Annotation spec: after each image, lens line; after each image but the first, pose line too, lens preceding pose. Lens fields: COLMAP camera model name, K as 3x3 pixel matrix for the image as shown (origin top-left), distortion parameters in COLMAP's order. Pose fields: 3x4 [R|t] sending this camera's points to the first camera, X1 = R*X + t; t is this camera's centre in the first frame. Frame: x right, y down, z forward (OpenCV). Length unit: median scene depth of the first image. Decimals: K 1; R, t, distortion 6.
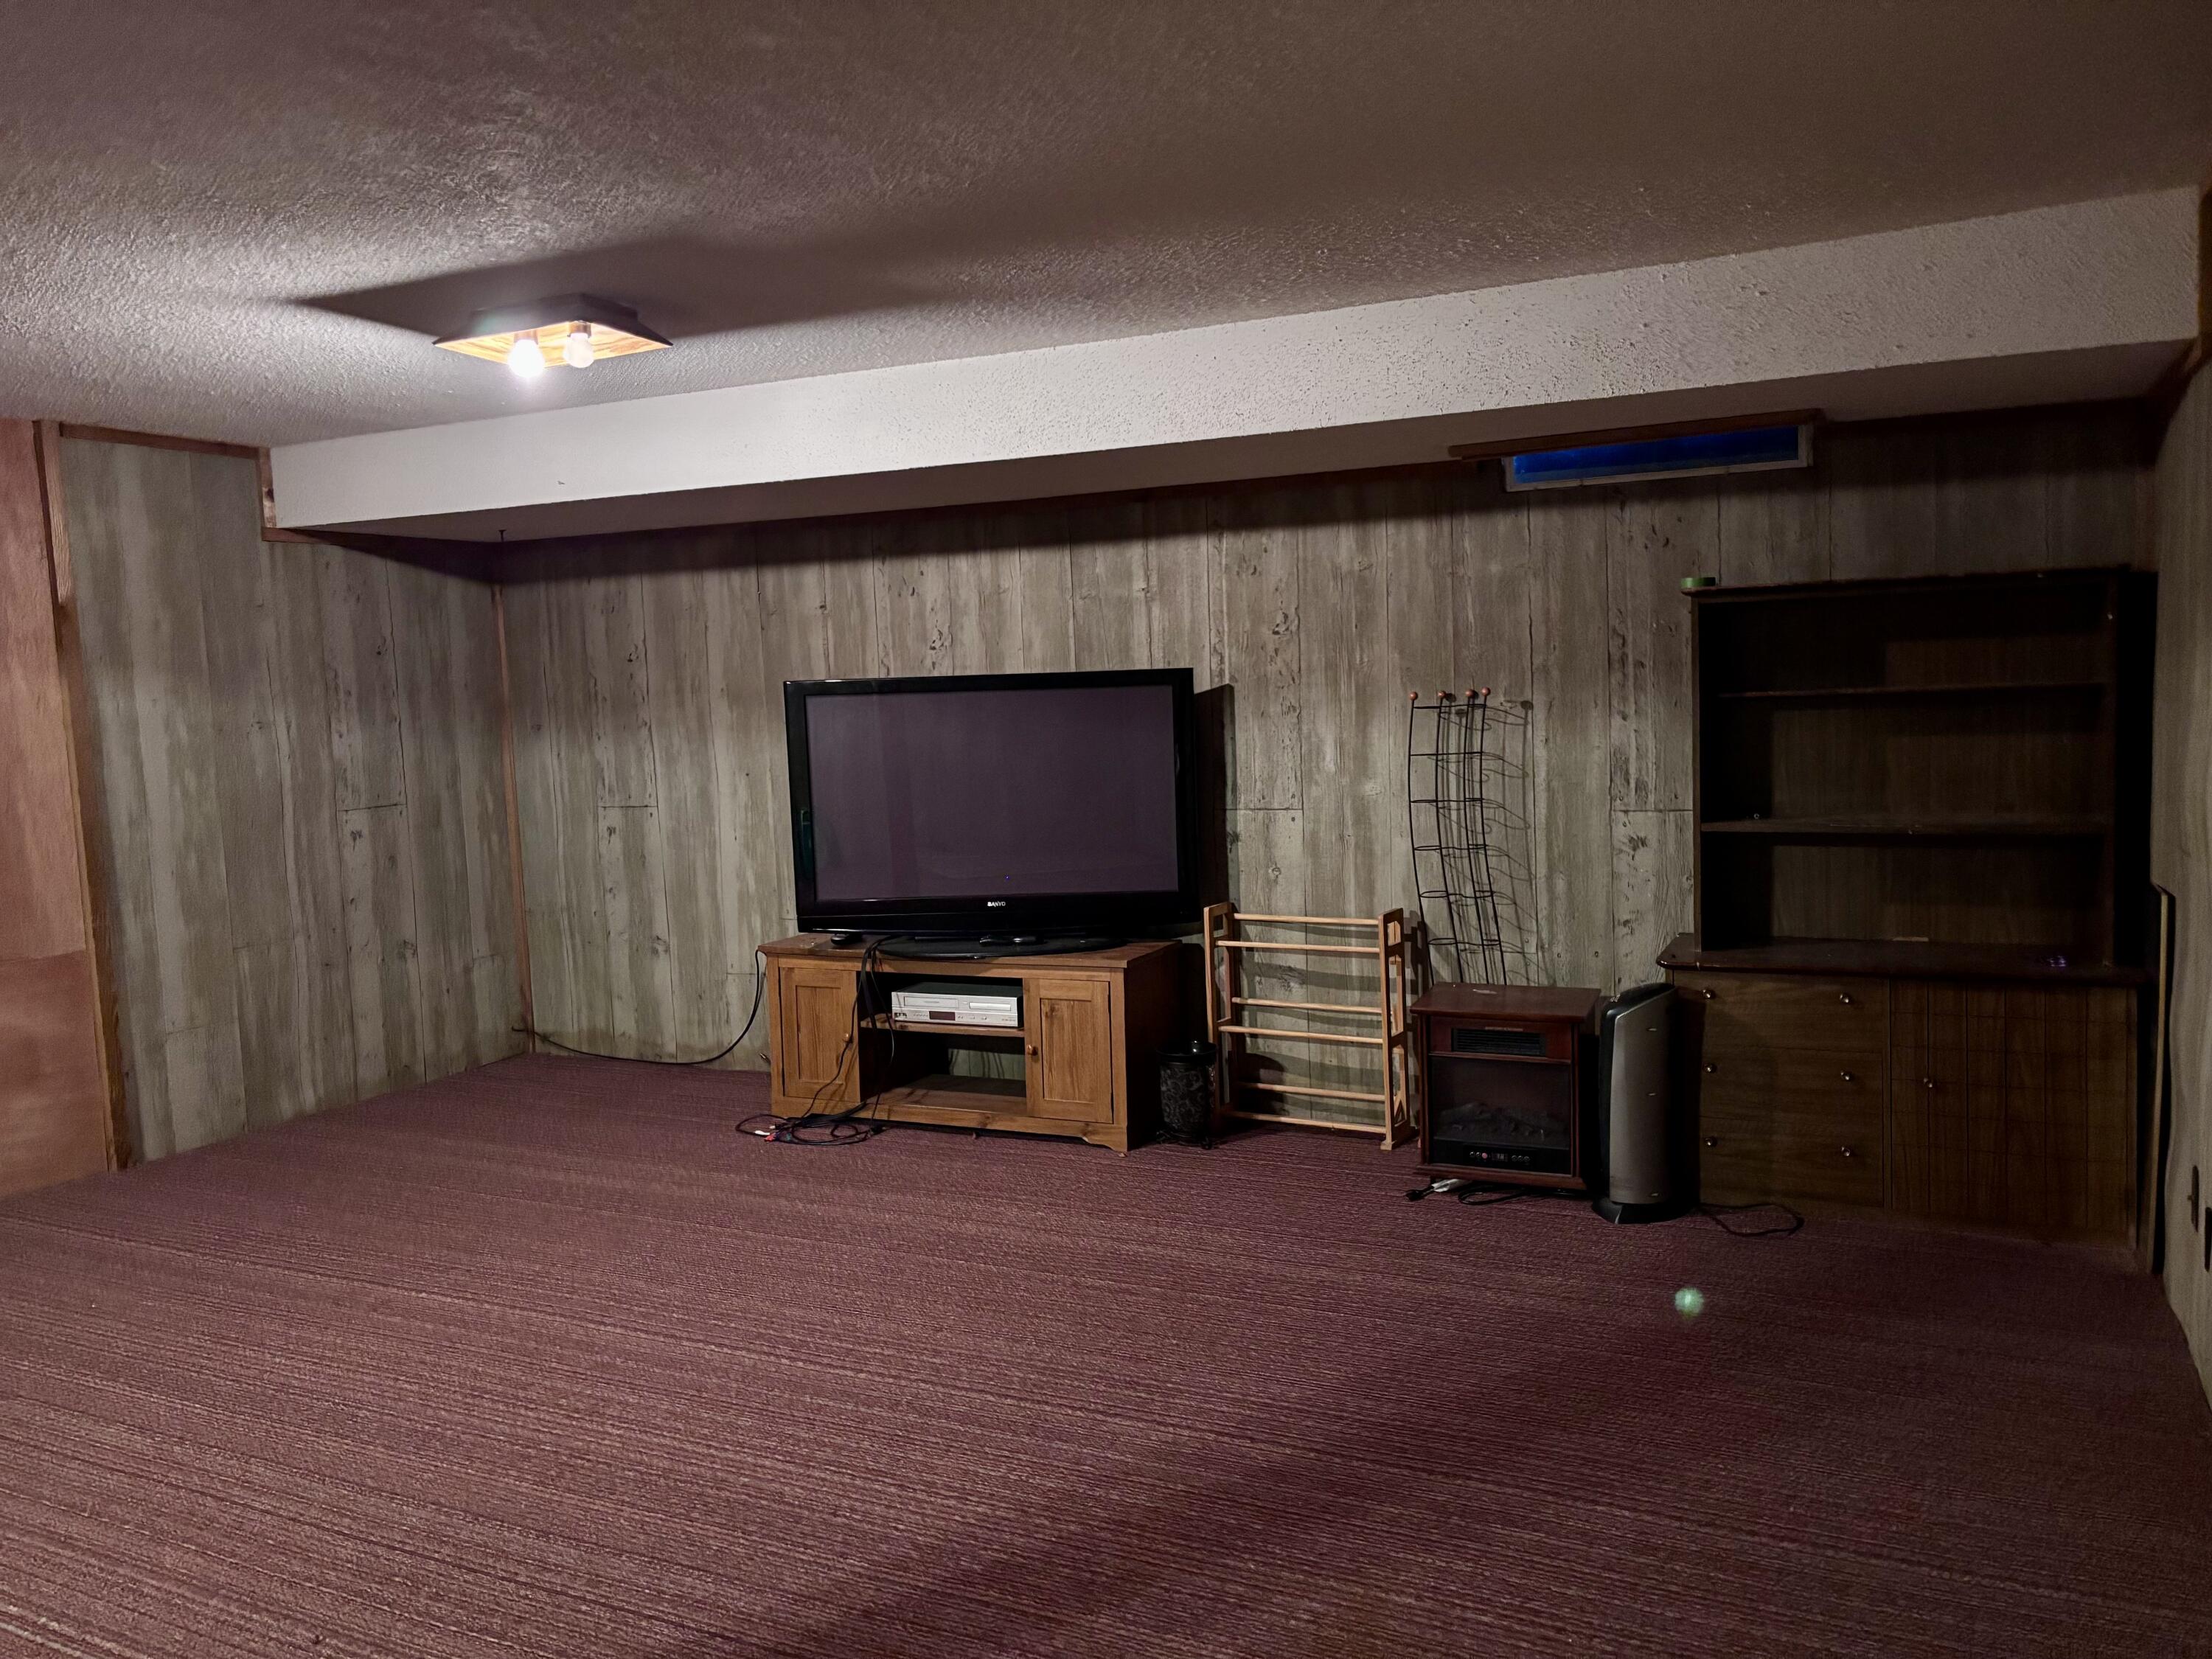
lens RADIAL K [[1676.8, 0, 1102.6], [0, 1676.8, 815.8], [0, 0, 1]] dist [0.059680, -0.055451]
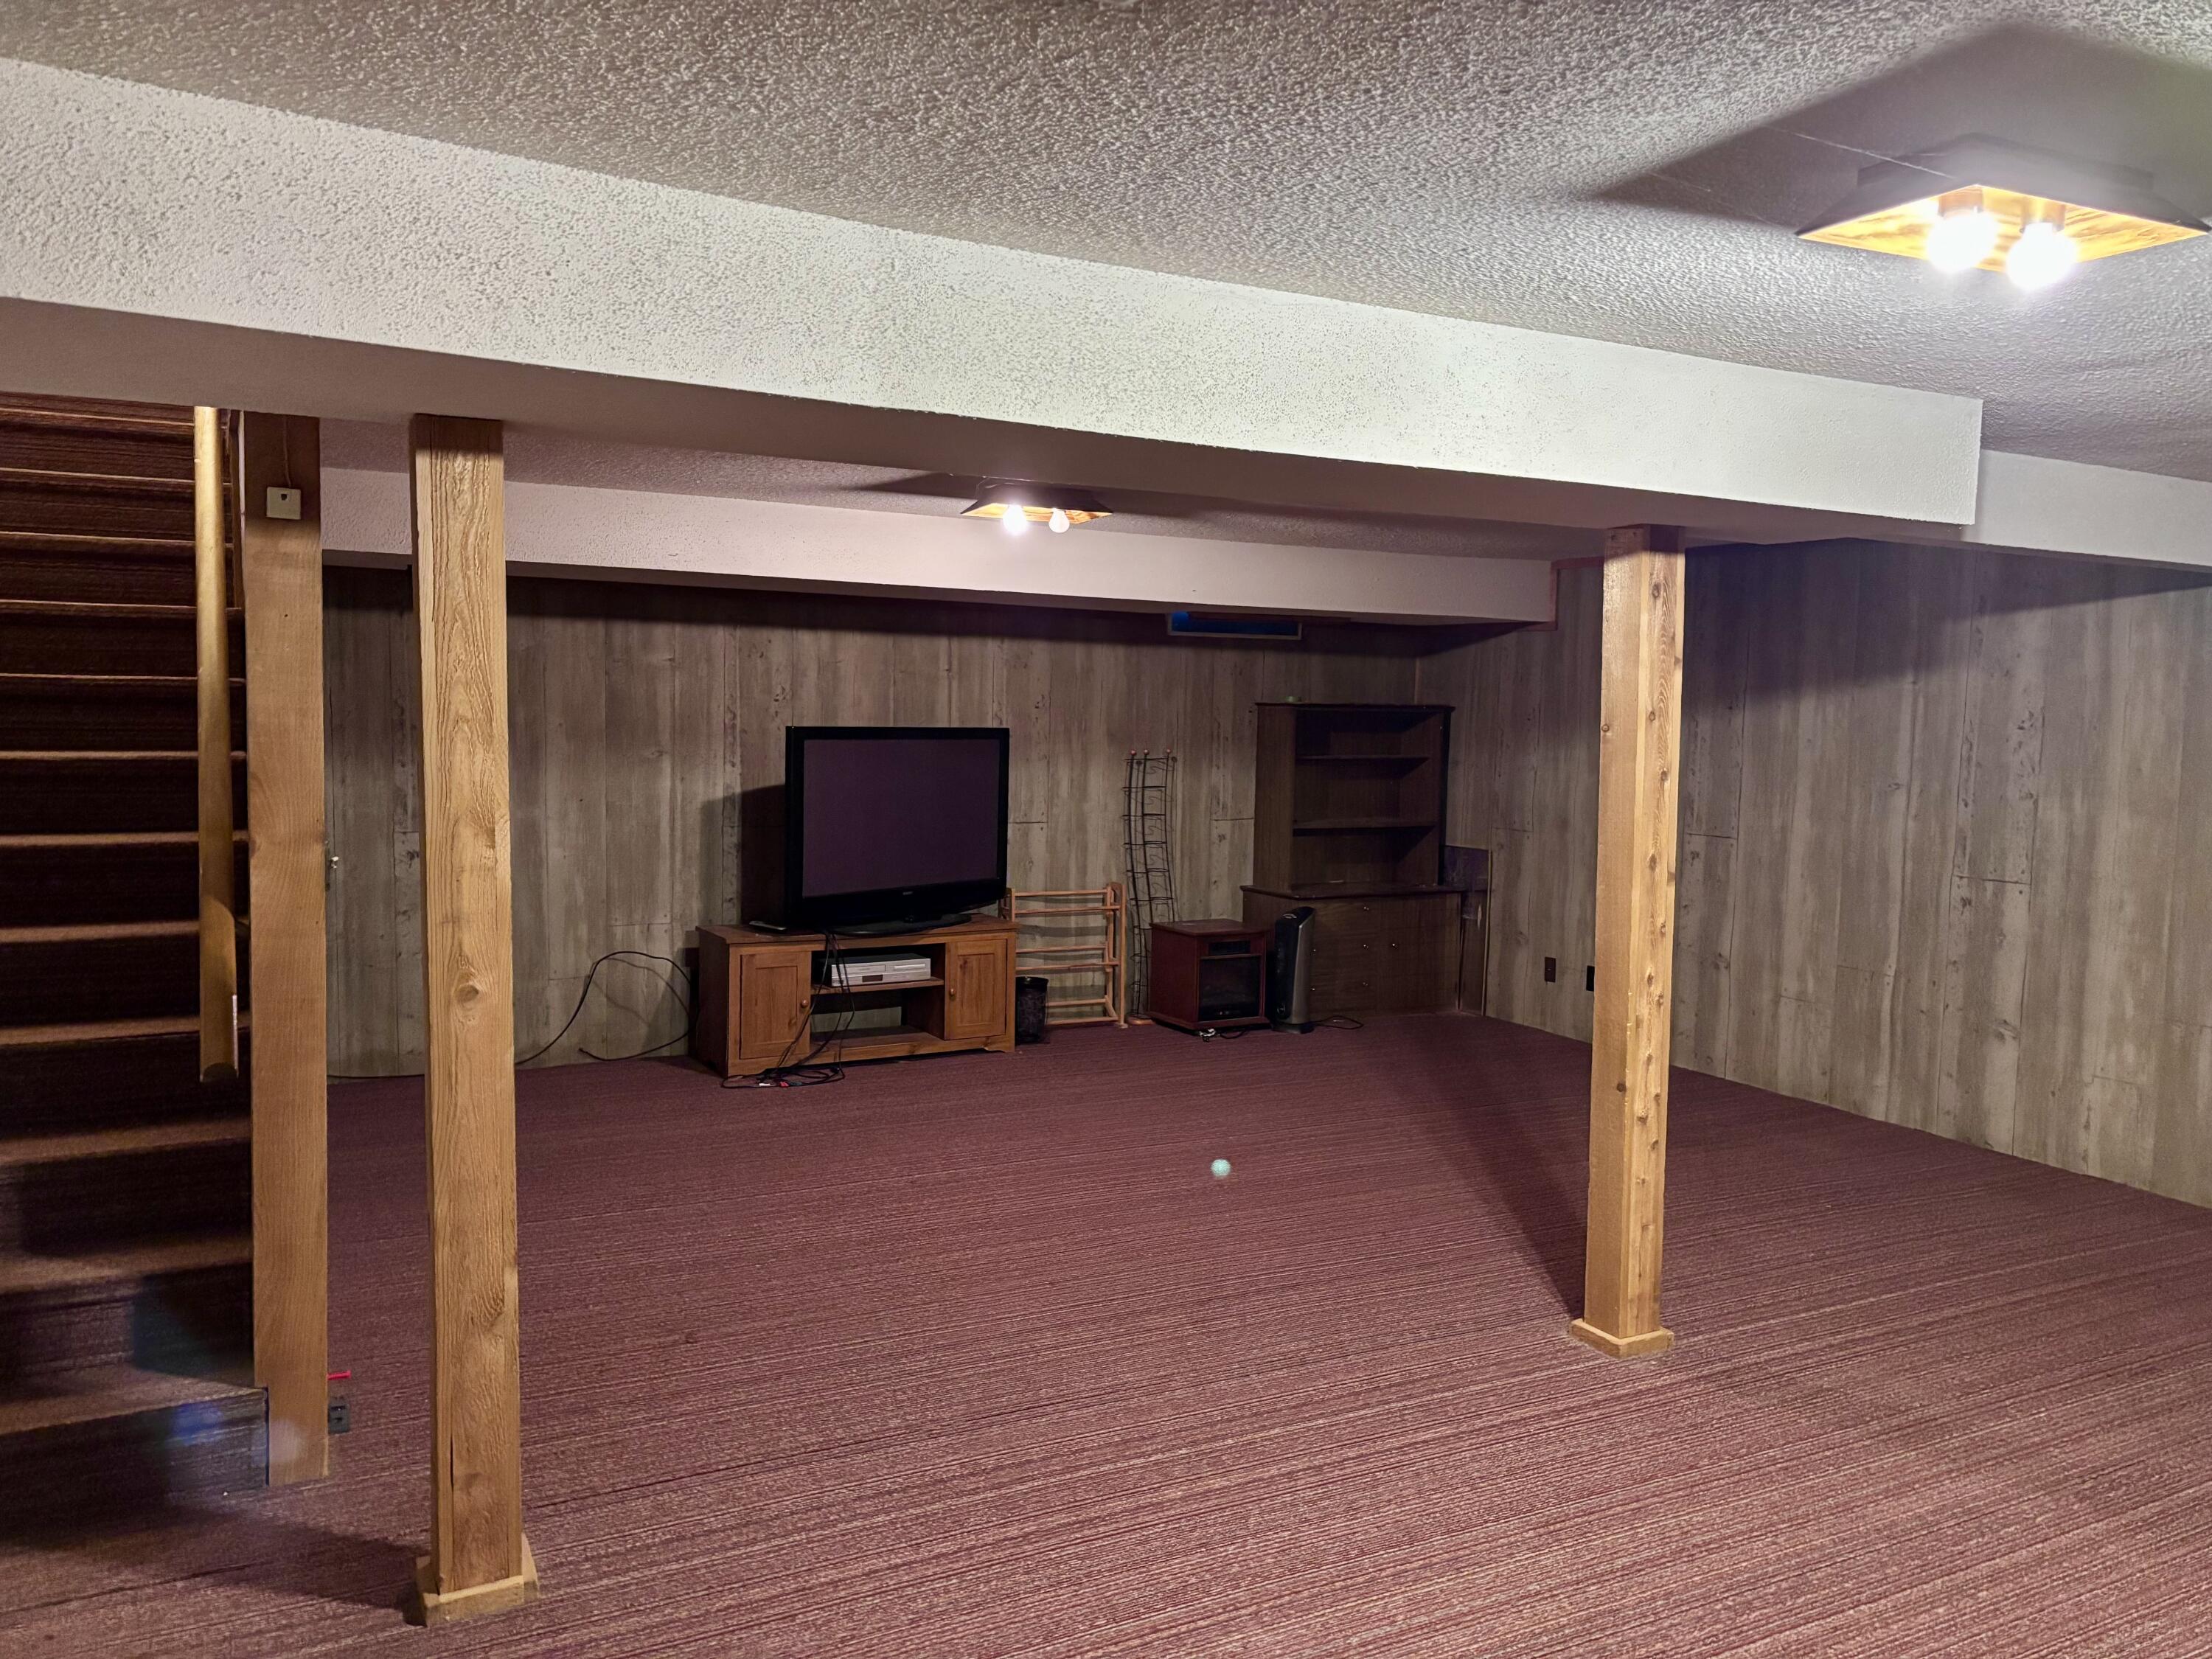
lens RADIAL K [[1676.8, 0, 1127.8], [0, 1676.8, 837.2], [0, 0, 1]] dist [0.059680, -0.055451]
pose [[0.572690, -0.017925, 0.819576, -1.108057], [0.022738, 0.999724, 0.005976, 0.002445], [-0.819457, 0.015213, 0.572939, 0.057786]]
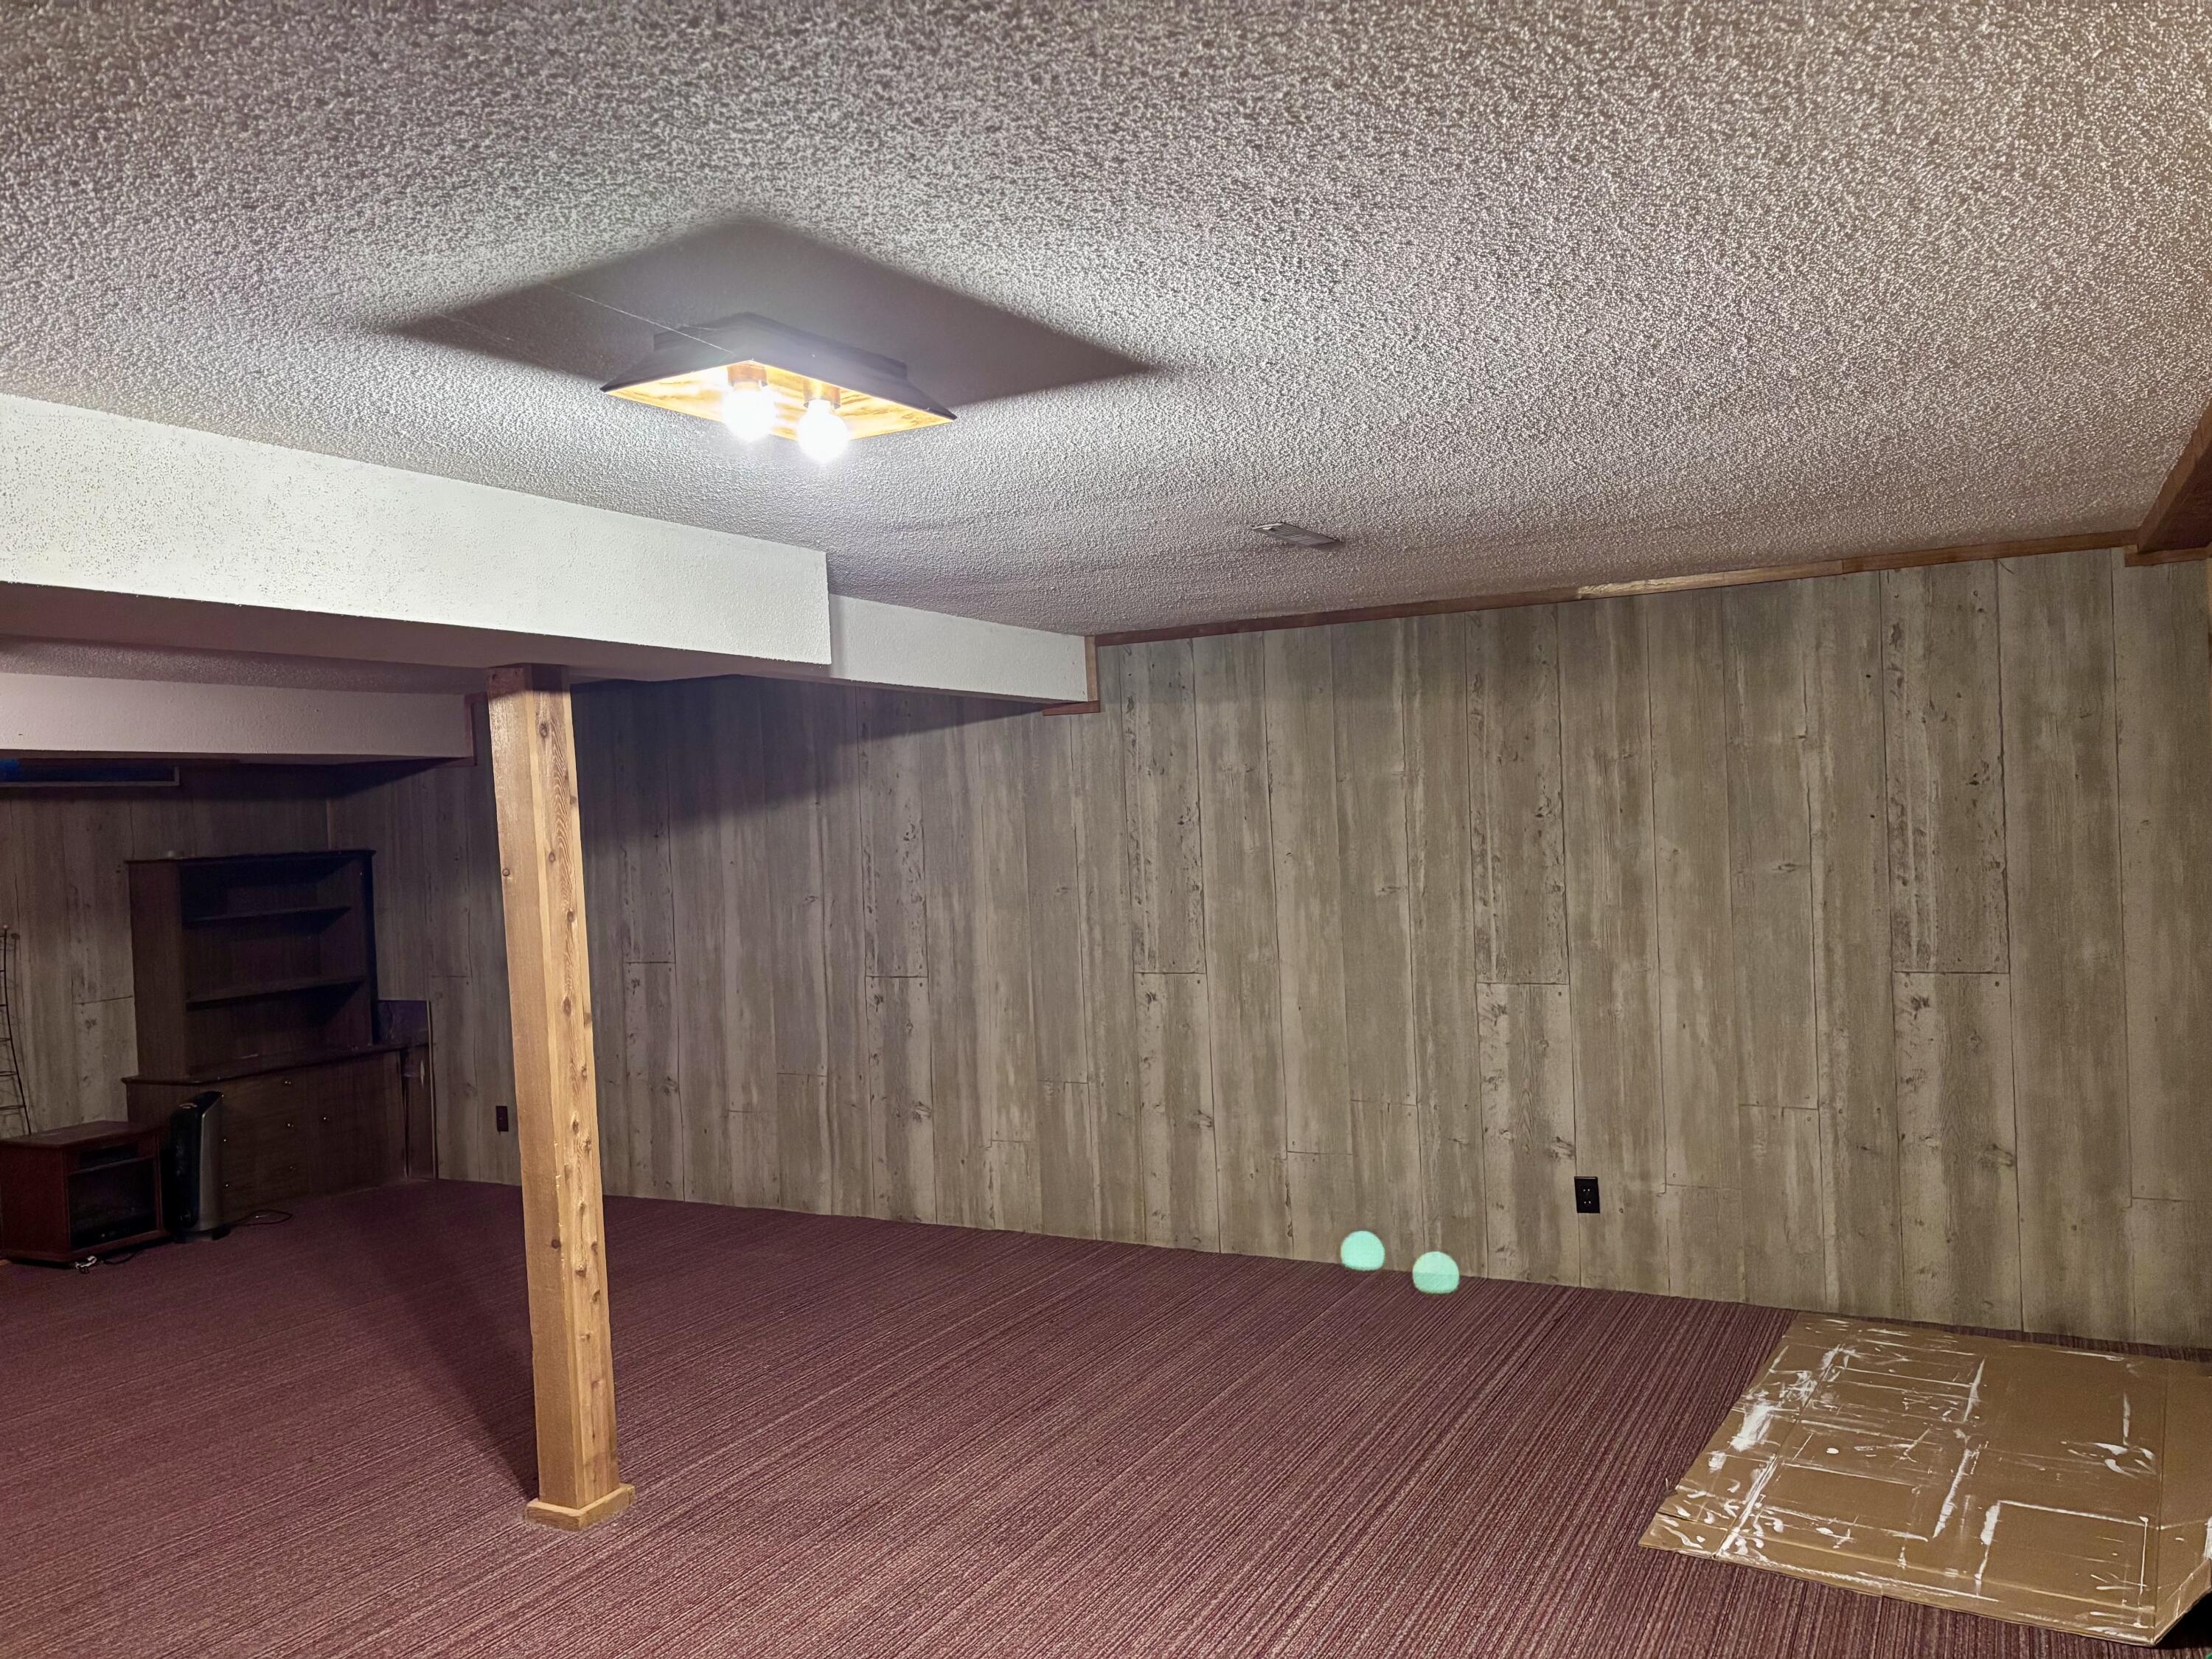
lens RADIAL K [[1676.8, 0, 1087.1], [0, 1676.8, 831.3], [0, 0, 1]] dist [0.059680, -0.055451]
pose [[0.036134, 0.025471, 0.999022, -1.086898], [0.120115, 0.992317, -0.029645, -0.002355], [-0.992102, 0.121069, 0.032797, 0.041463]]
